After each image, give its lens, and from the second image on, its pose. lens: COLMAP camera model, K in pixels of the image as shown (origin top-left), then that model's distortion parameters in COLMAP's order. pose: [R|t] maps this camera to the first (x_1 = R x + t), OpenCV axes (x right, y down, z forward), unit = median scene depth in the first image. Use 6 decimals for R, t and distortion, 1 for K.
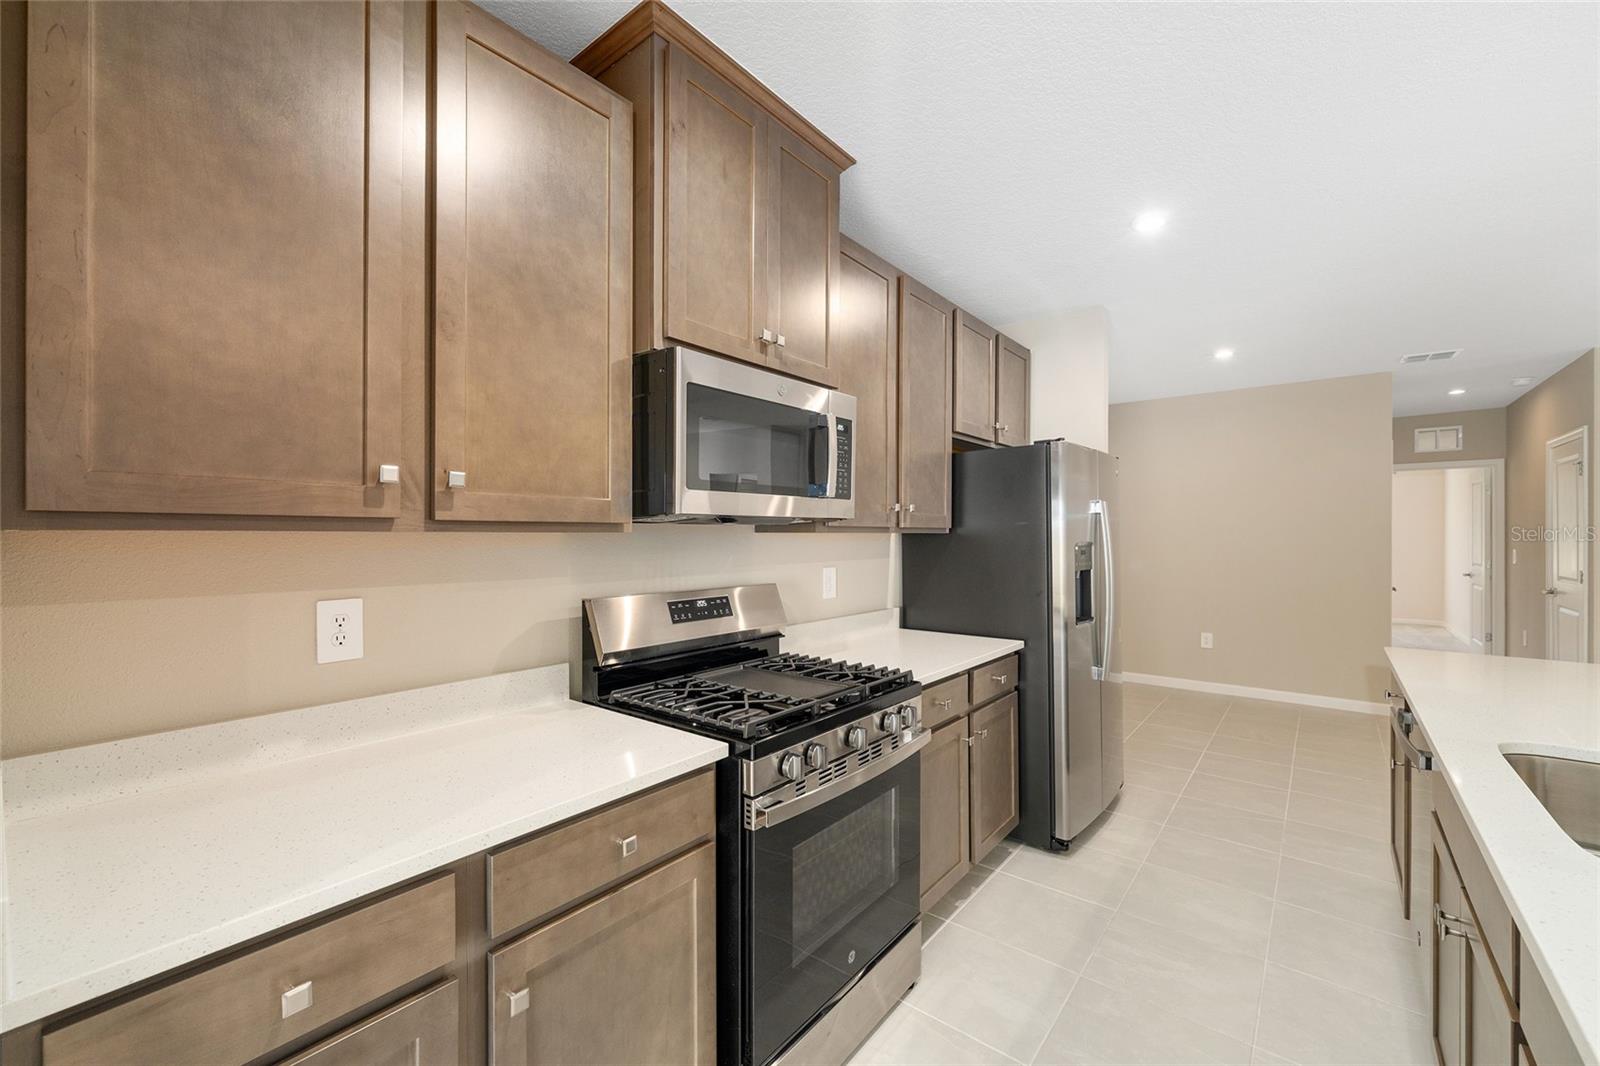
lens RADIAL K [[654.7, 0, 800.0], [0, 654.7, 533.0], [0, 0, 1]] dist [0.000460, -0.000082]
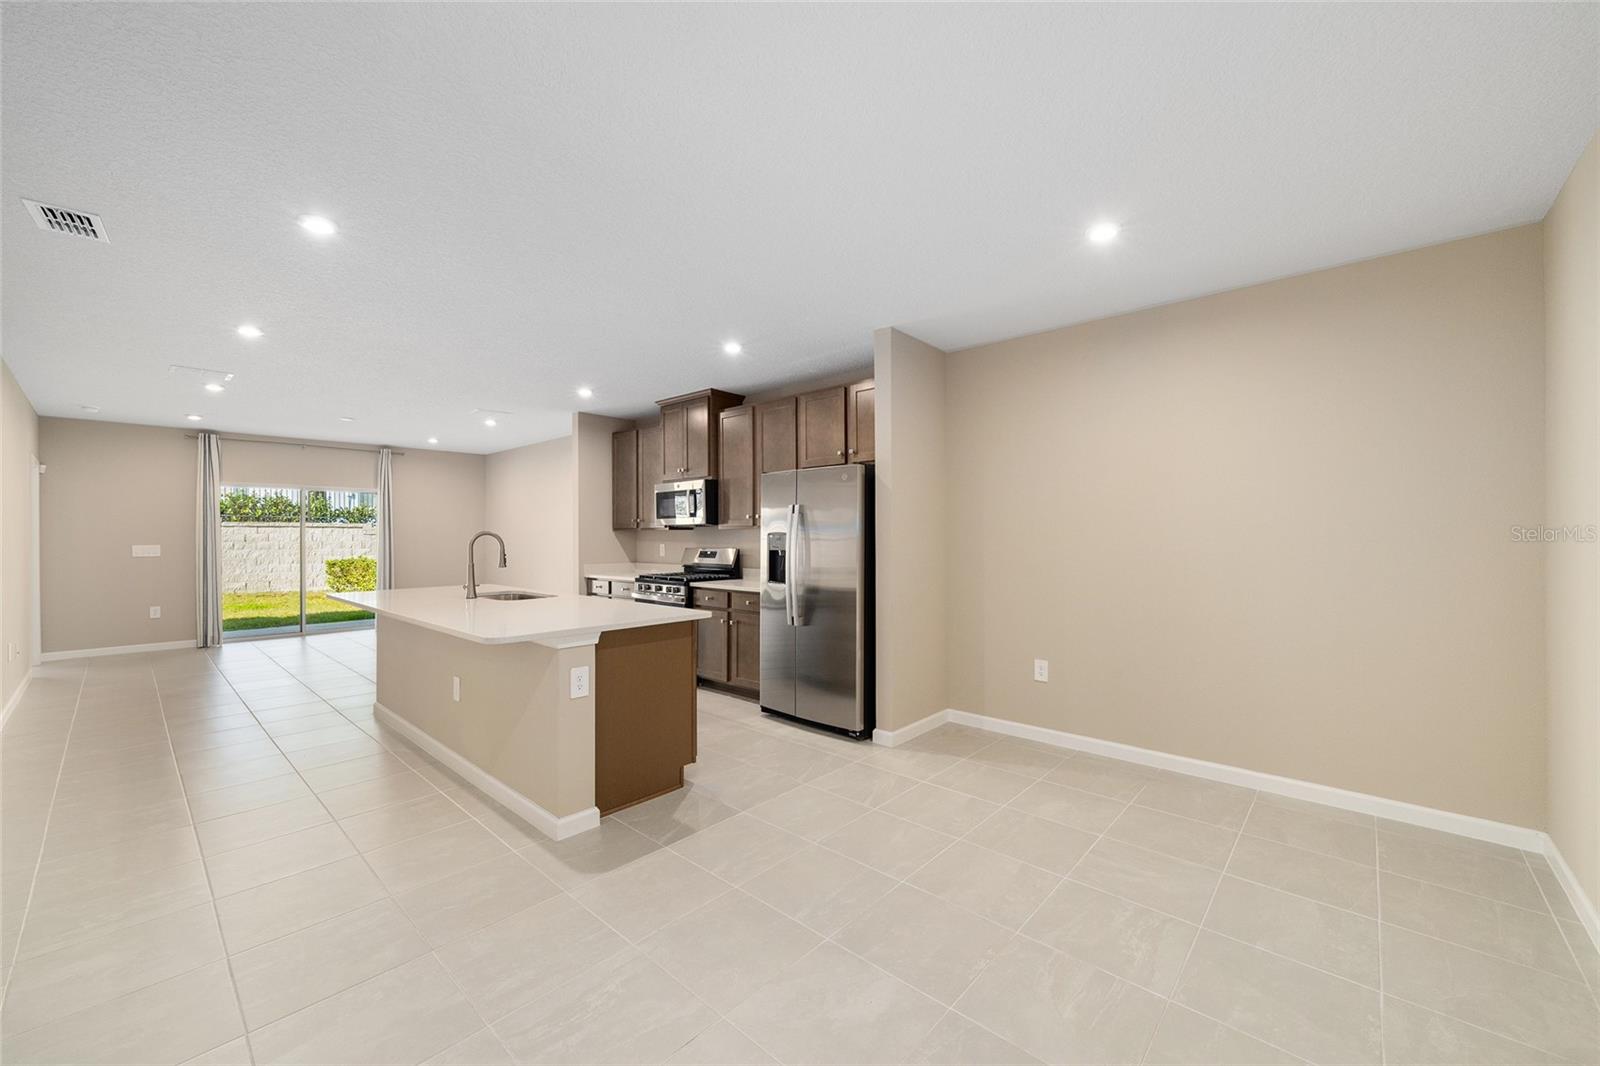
lens RADIAL K [[620.5, 0, 800.0], [0, 620.5, 533.0], [0, 0, 1]] dist [0.021702, 0.000041]
pose [[-0.054450, -0.005620, -0.998501, 1.946925], [0.006367, 0.999962, -0.005976, 0.025211], [0.998496, -0.006682, -0.054412, 1.142328]]
